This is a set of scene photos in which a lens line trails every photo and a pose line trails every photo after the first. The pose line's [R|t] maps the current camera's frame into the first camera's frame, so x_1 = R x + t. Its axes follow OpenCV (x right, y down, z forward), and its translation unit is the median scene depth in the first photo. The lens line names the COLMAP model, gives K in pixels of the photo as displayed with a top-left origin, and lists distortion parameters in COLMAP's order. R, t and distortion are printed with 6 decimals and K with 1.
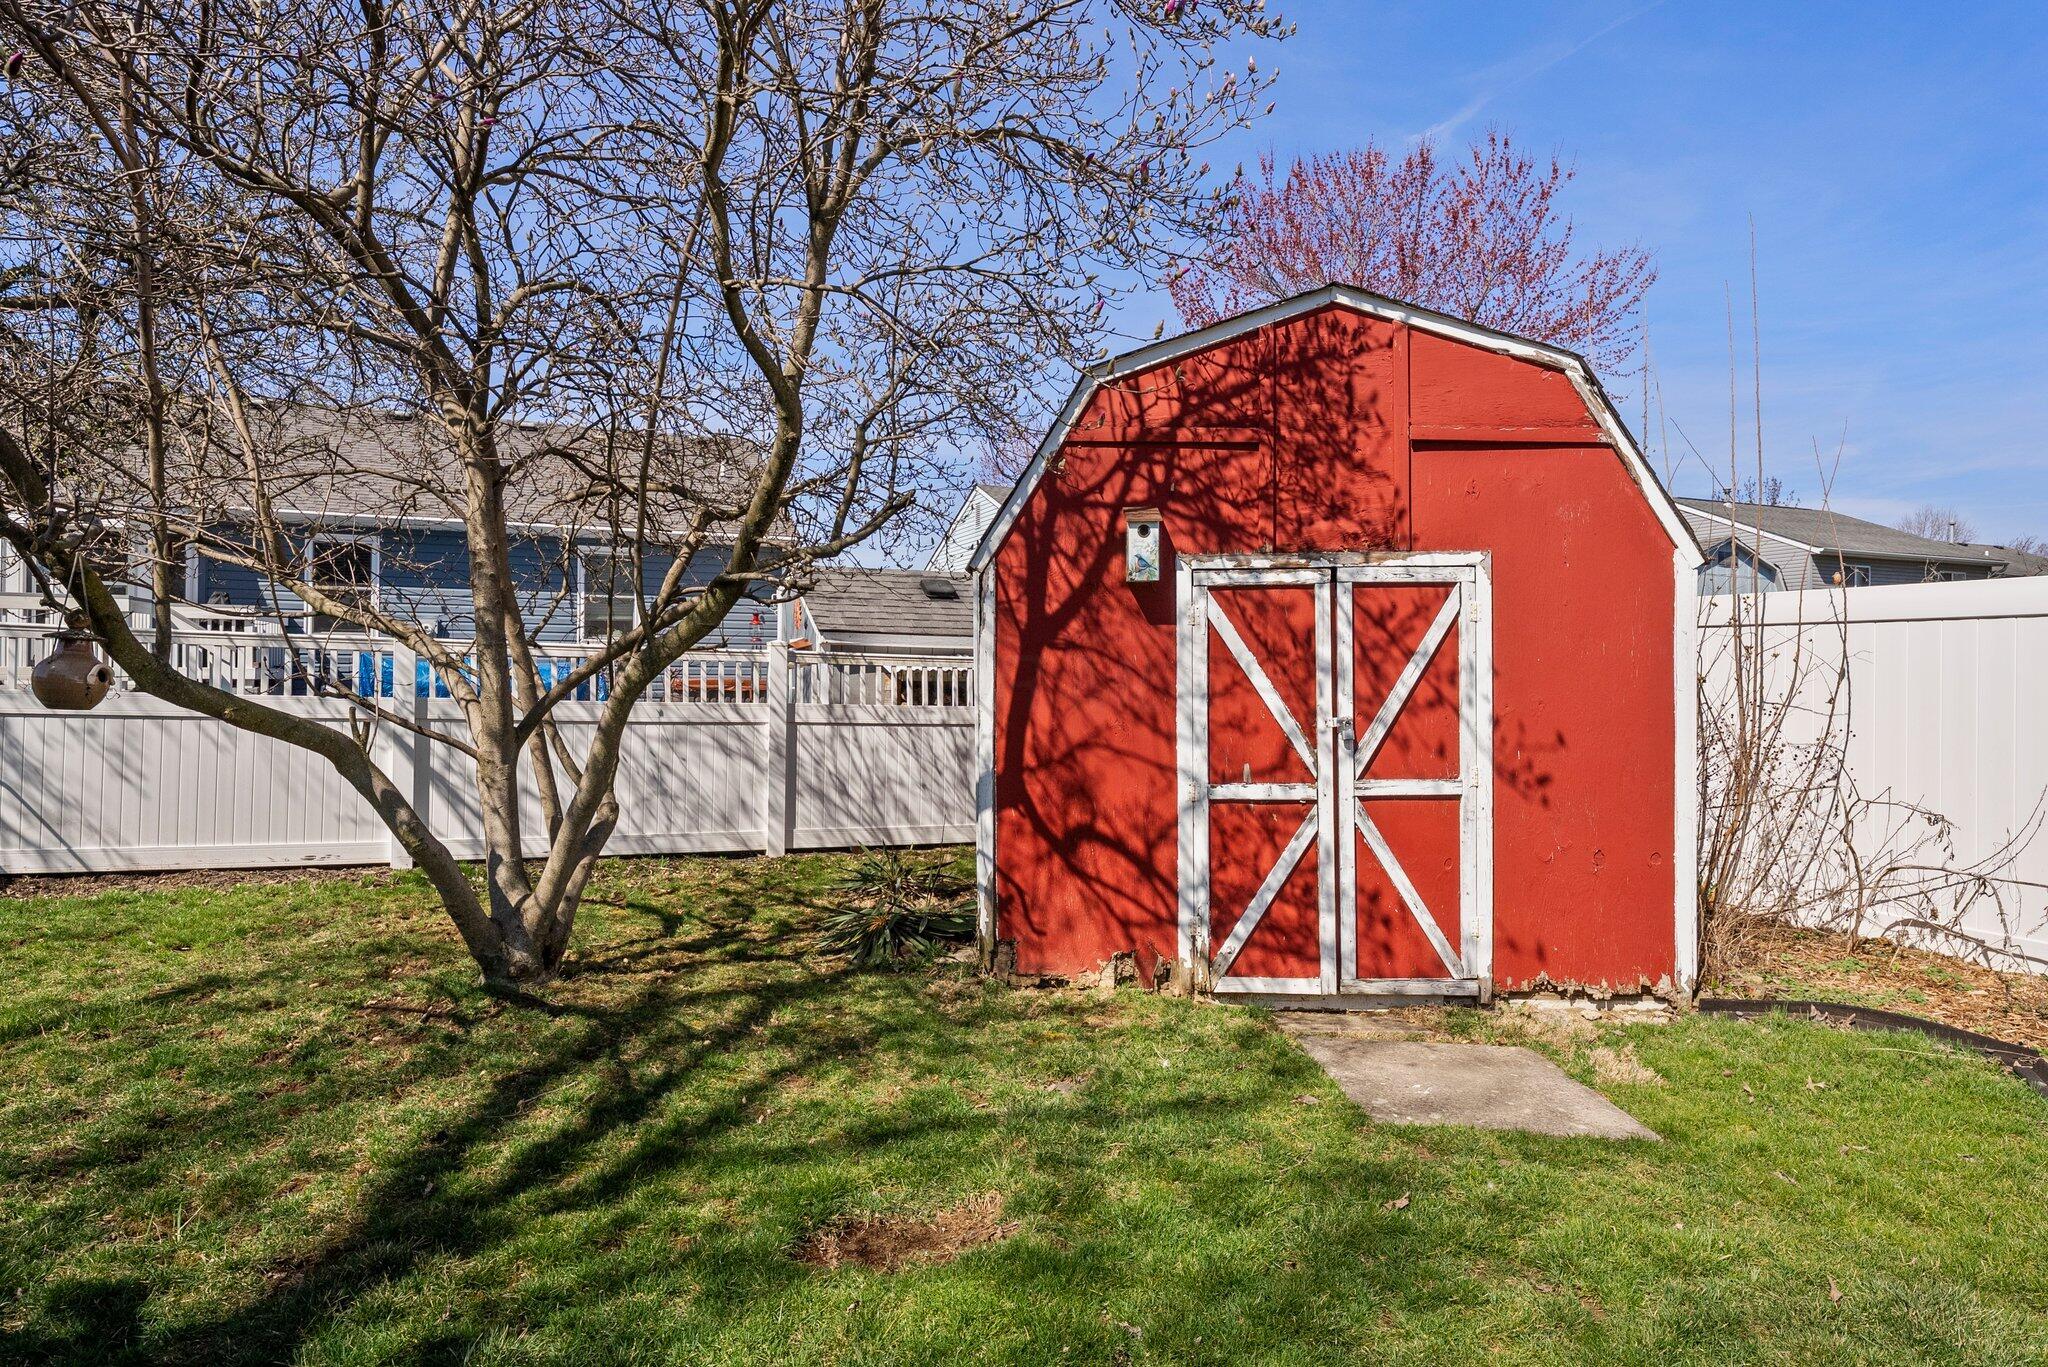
lens RADIAL K [[1165.3, 0, 1024.0], [0, 1165.3, 683.5], [0, 0, 1]] dist [-0.018059, -0.000140]
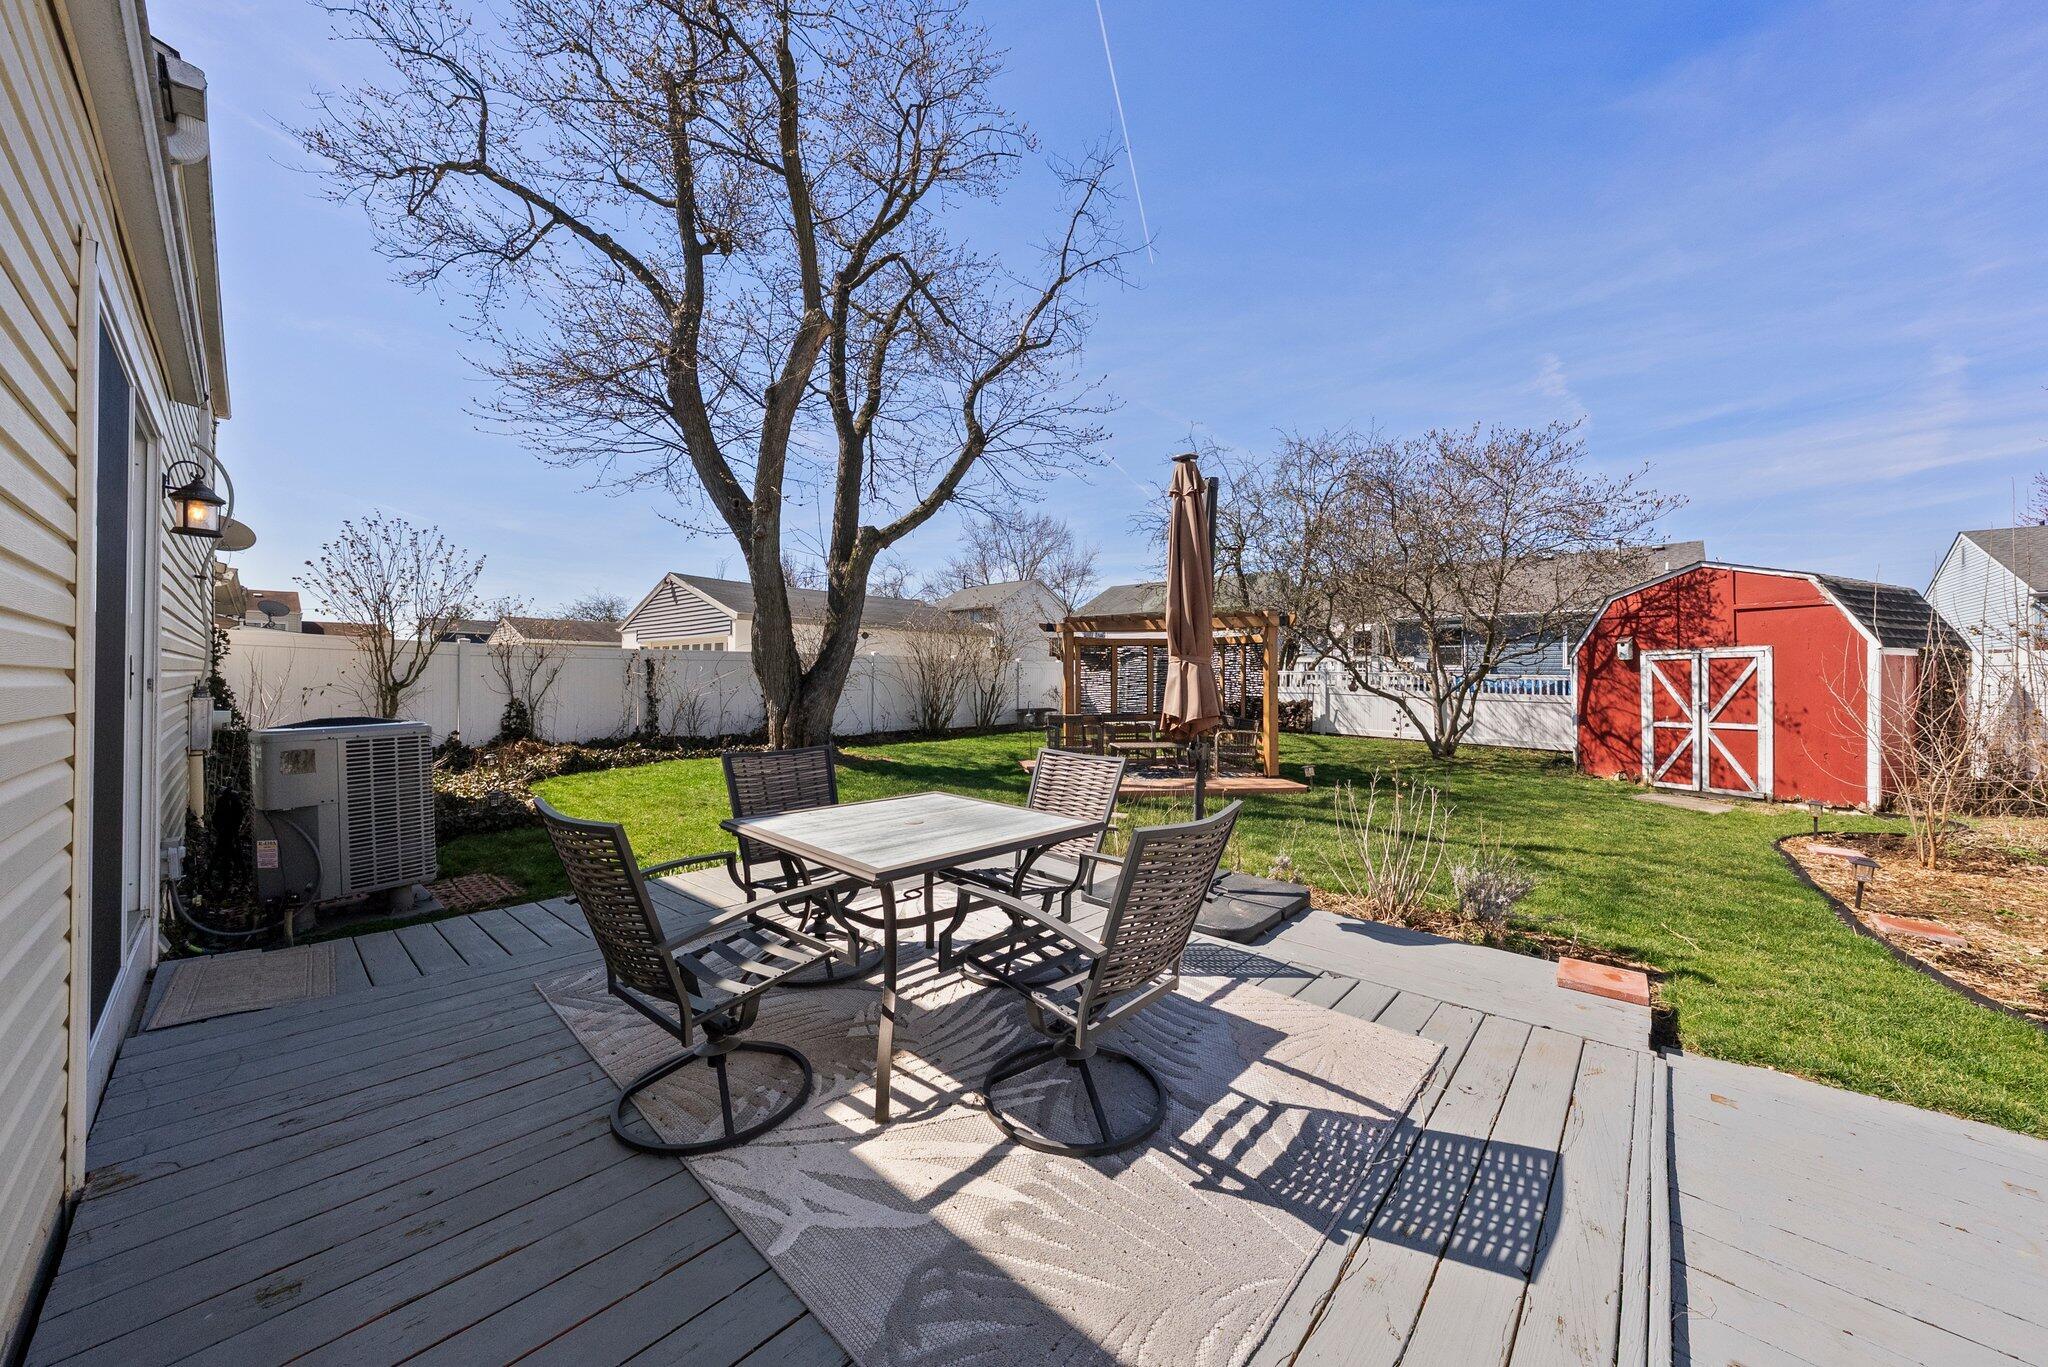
lens RADIAL K [[703.1, 0, 1027.9], [0, 703.1, 673.1], [0, 0, 1]] dist [-0.000180, 0.000082]
pose [[0.419082, -0.010765, -0.907884, 1.202911], [-0.003564, 0.999903, -0.013501, -0.013618], [0.907941, 0.008894, 0.419003, -1.387212]]
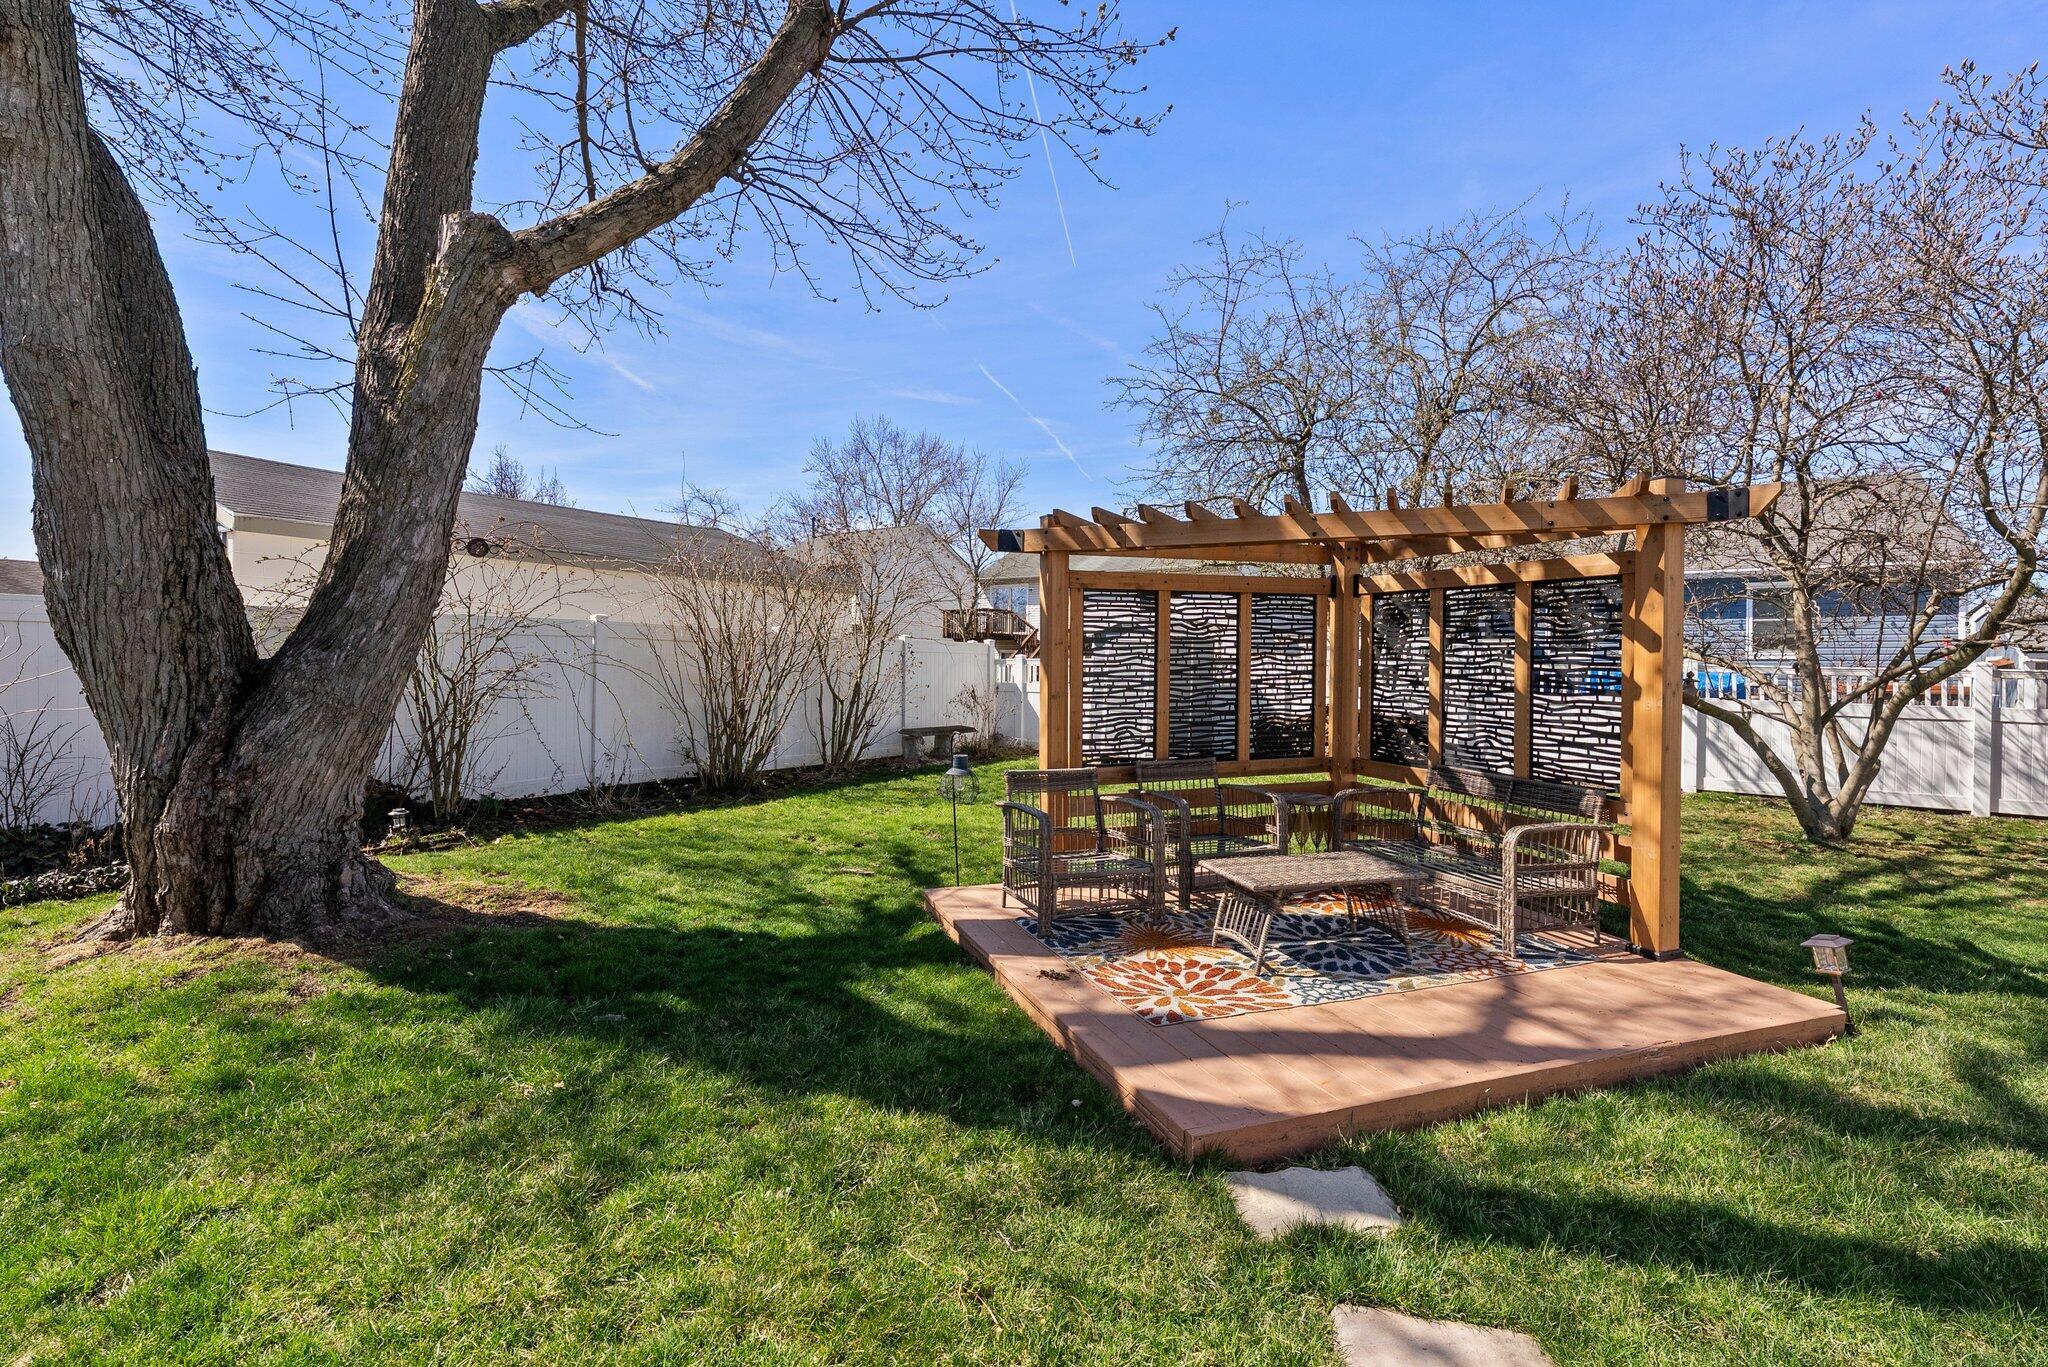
lens RADIAL K [[884.4, 0, 1030.7], [0, 884.4, 674.7], [0, 0, 1]] dist [0.026457, -0.016047]
pose [[0.546518, 0.000411, -0.837447, 0.106637], [-0.005079, 0.999983, -0.002823, -0.022895], [0.837432, 0.005796, 0.546511, -0.947326]]
